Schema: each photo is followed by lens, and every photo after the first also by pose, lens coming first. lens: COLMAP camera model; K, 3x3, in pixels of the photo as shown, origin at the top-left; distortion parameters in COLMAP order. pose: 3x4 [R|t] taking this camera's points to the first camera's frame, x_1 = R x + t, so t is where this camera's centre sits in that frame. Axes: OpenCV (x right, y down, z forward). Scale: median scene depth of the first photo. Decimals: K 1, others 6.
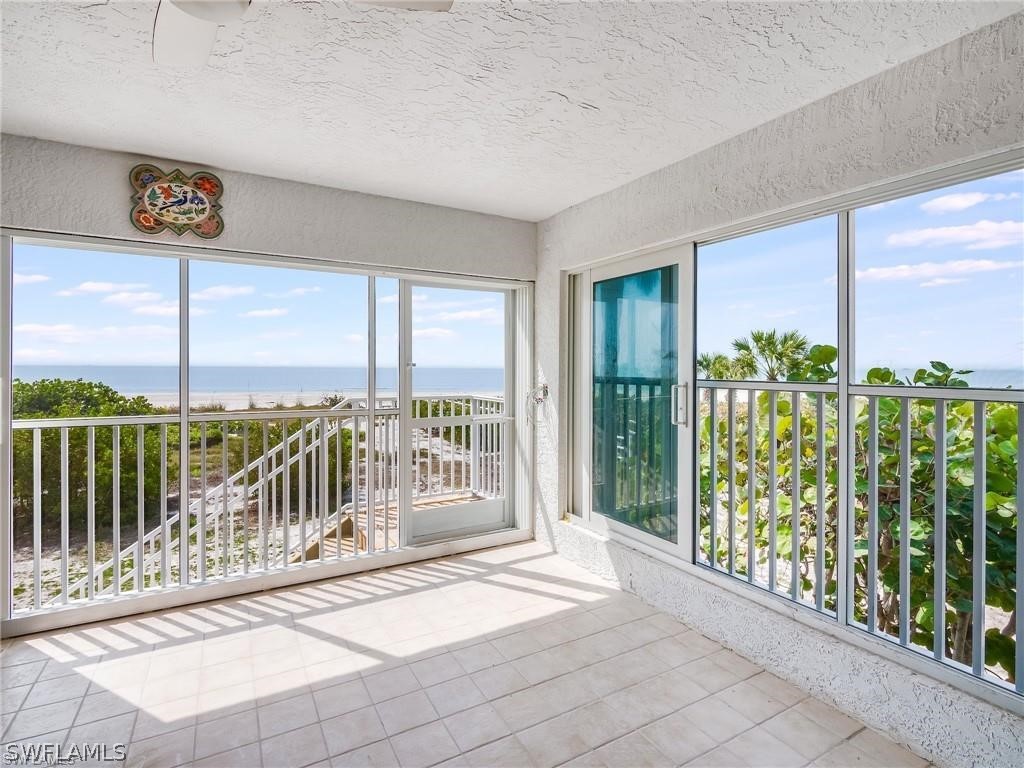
lens RADIAL K [[517.5, 0, 514.4], [0, 517.5, 376.8], [0, 0, 1]] dist [-0.007068, -0.008367]
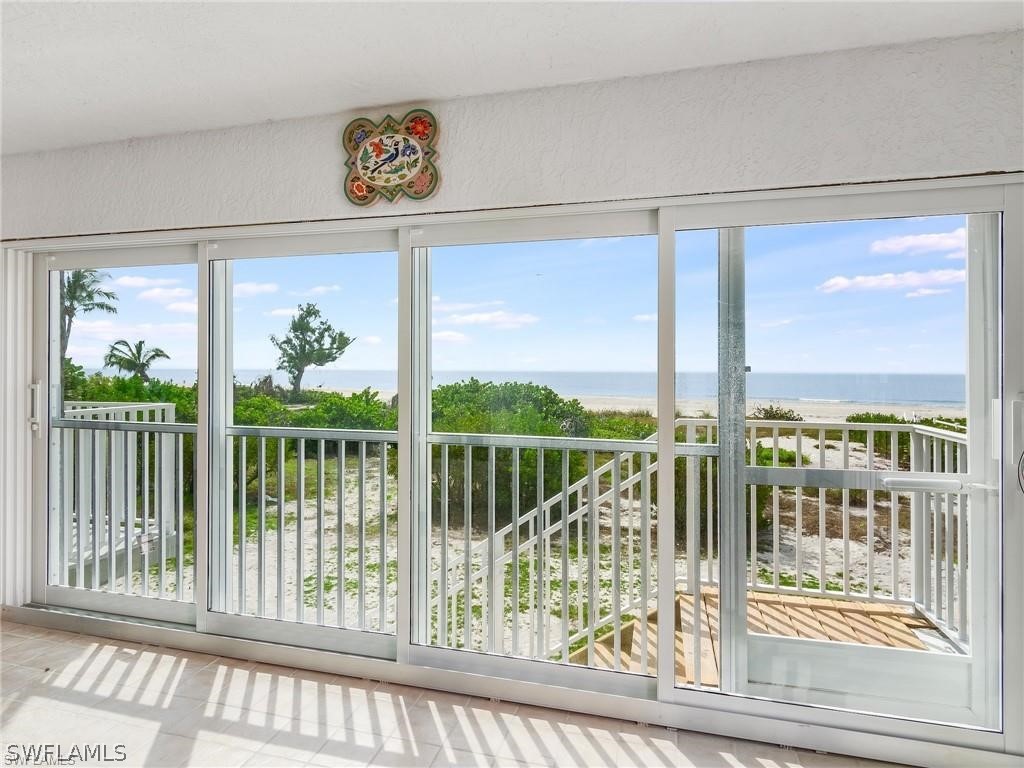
lens RADIAL K [[567.3, 0, 517.5], [0, 567.3, 370.2], [0, 0, 1]] dist [0.002676, -0.000029]
pose [[0.710121, -0.000377, -0.704079, 0.076546], [-0.015204, 0.999758, -0.015869, -0.012285], [0.703915, 0.021974, 0.709944, 0.528772]]
